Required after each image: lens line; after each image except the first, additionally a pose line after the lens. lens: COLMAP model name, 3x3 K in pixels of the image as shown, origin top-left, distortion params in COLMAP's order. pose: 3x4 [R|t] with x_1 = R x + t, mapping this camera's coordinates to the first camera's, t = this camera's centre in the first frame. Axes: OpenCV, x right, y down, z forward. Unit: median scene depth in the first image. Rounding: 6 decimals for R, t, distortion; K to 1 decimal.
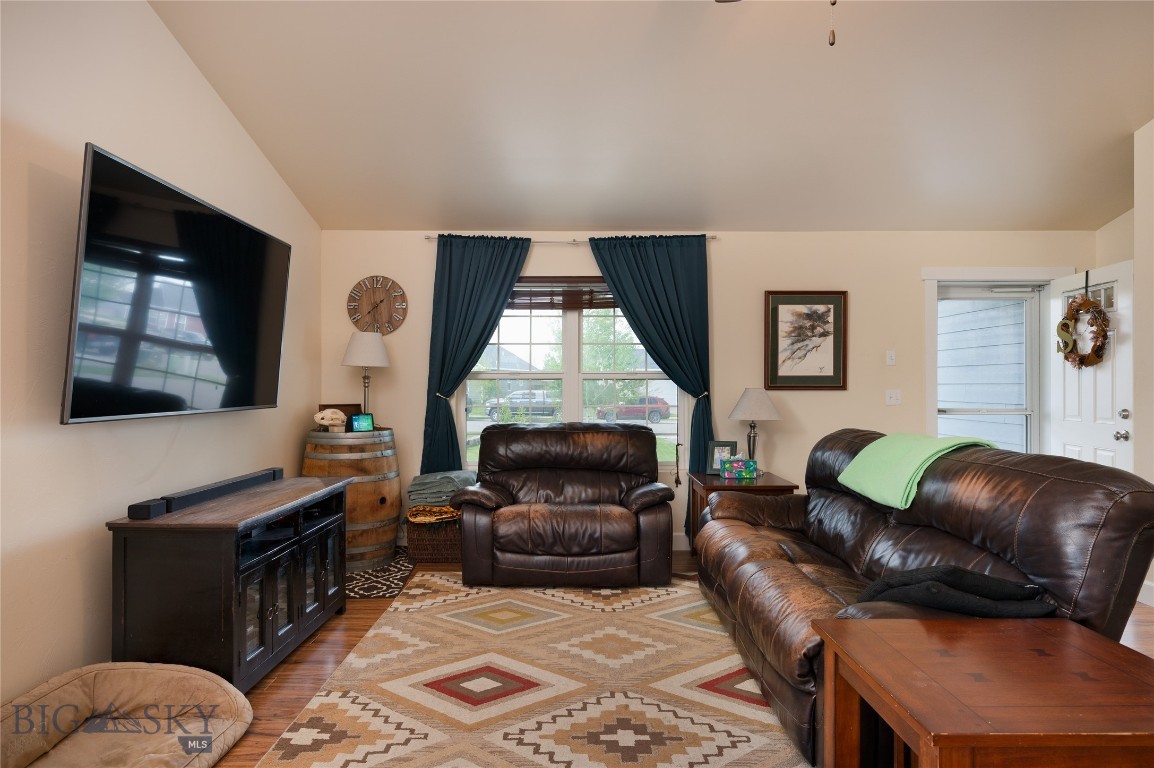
lens RADIAL K [[662.9, 0, 573.5], [0, 662.9, 385.1], [0, 0, 1]] dist [-0.004312, 0.002398]
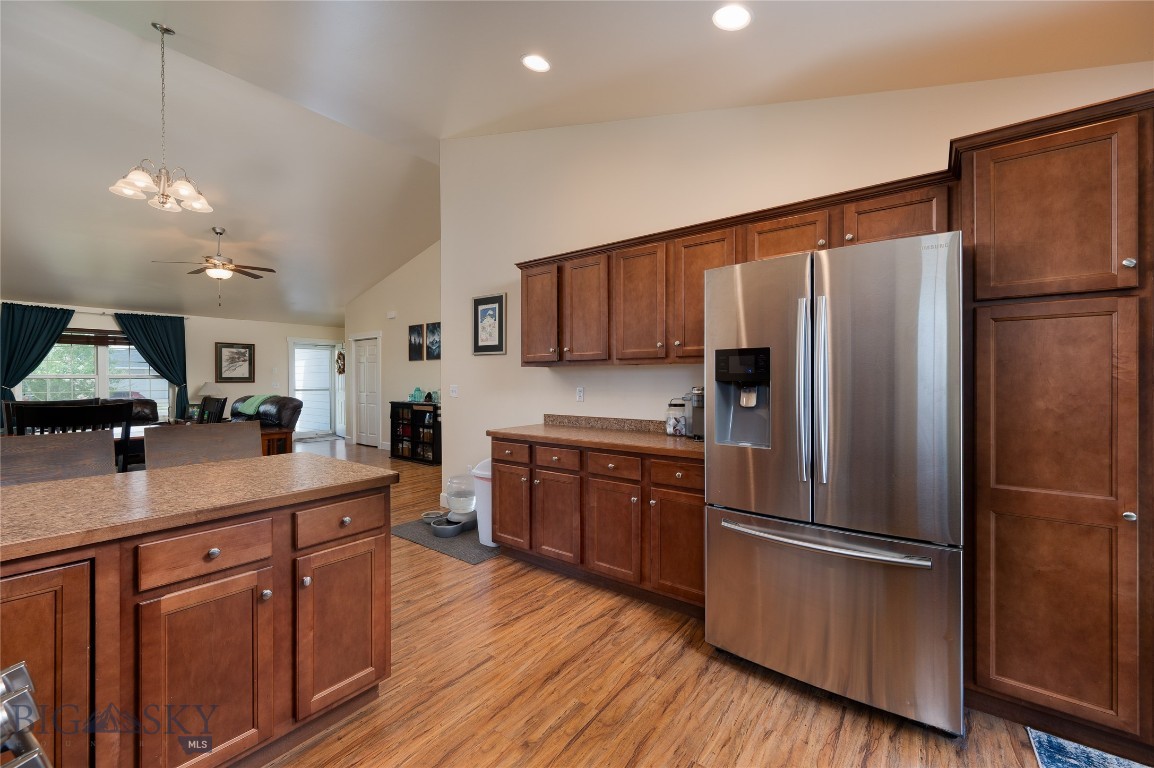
lens RADIAL K [[453.5, 0, 569.9], [0, 453.5, 380.6], [0, 0, 1]] dist [-0.000585, 0.000268]
pose [[0.615182, -0.004224, 0.788374, -0.248798], [0.004036, 0.999989, 0.002209, 0.001144], [-0.788375, 0.001823, 0.615193, -1.169813]]
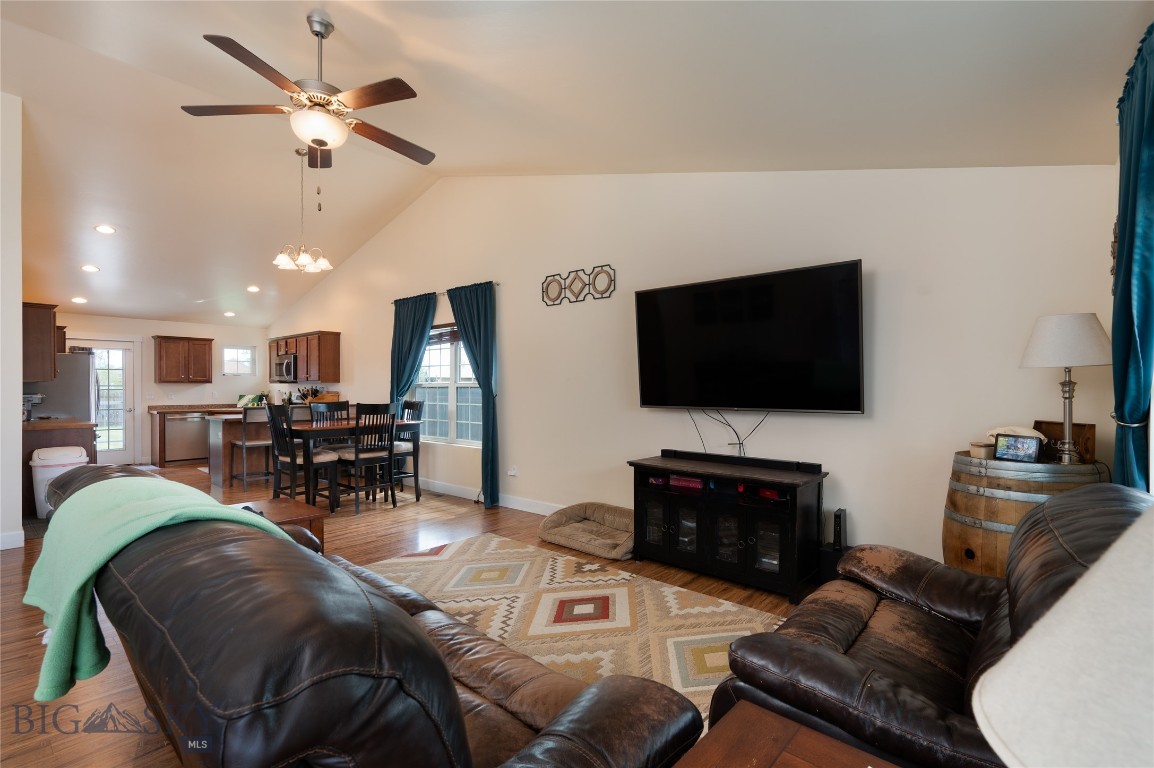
lens RADIAL K [[519.3, 0, 576.0], [0, 519.3, 389.1], [0, 0, 1]] dist [0.002061, 0.000005]
pose [[-0.657846, -0.002210, -0.753149, 0.418659], [-0.002772, 0.999996, -0.000513, -0.005111], [0.753148, 0.001750, -0.657849, 1.028804]]
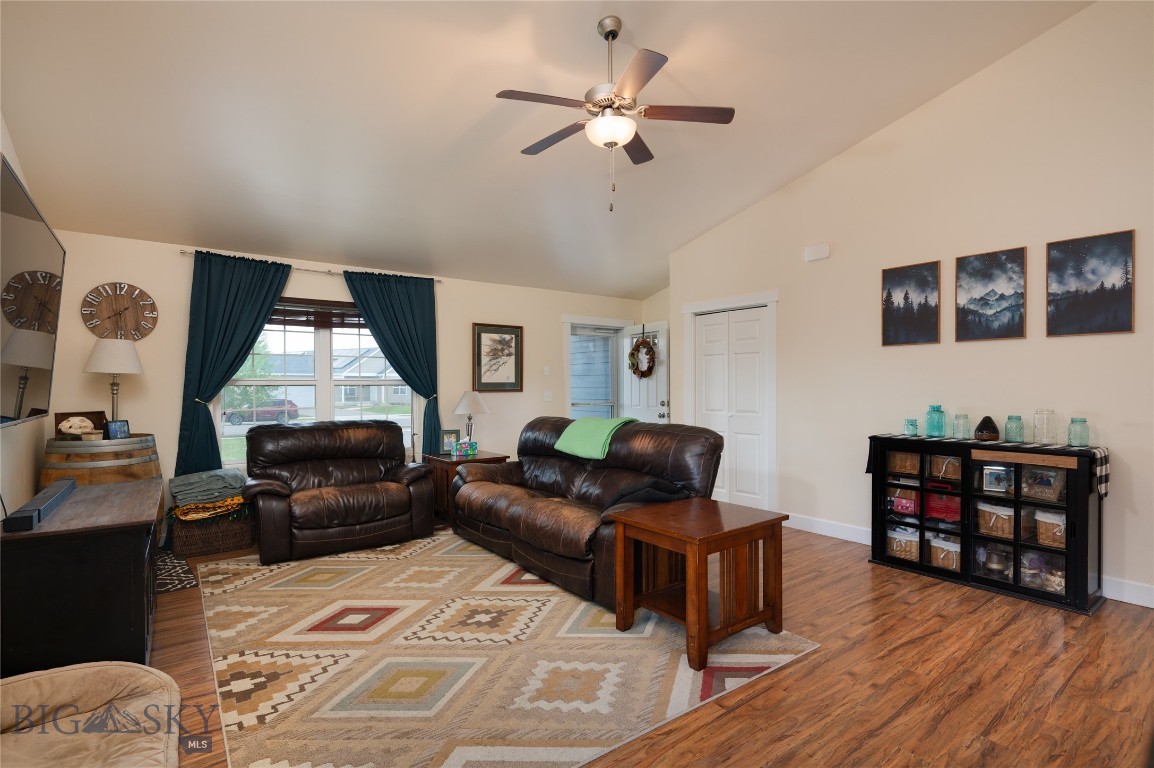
lens RADIAL K [[547.9, 0, 580.2], [0, 547.9, 389.2], [0, 0, 1]] dist [-0.010093, 0.000839]
pose [[0.798375, -0.007123, 0.602118, -0.260076], [0.005438, 0.999975, 0.004620, -0.004486], [-0.602136, -0.000414, 0.798393, -0.082968]]
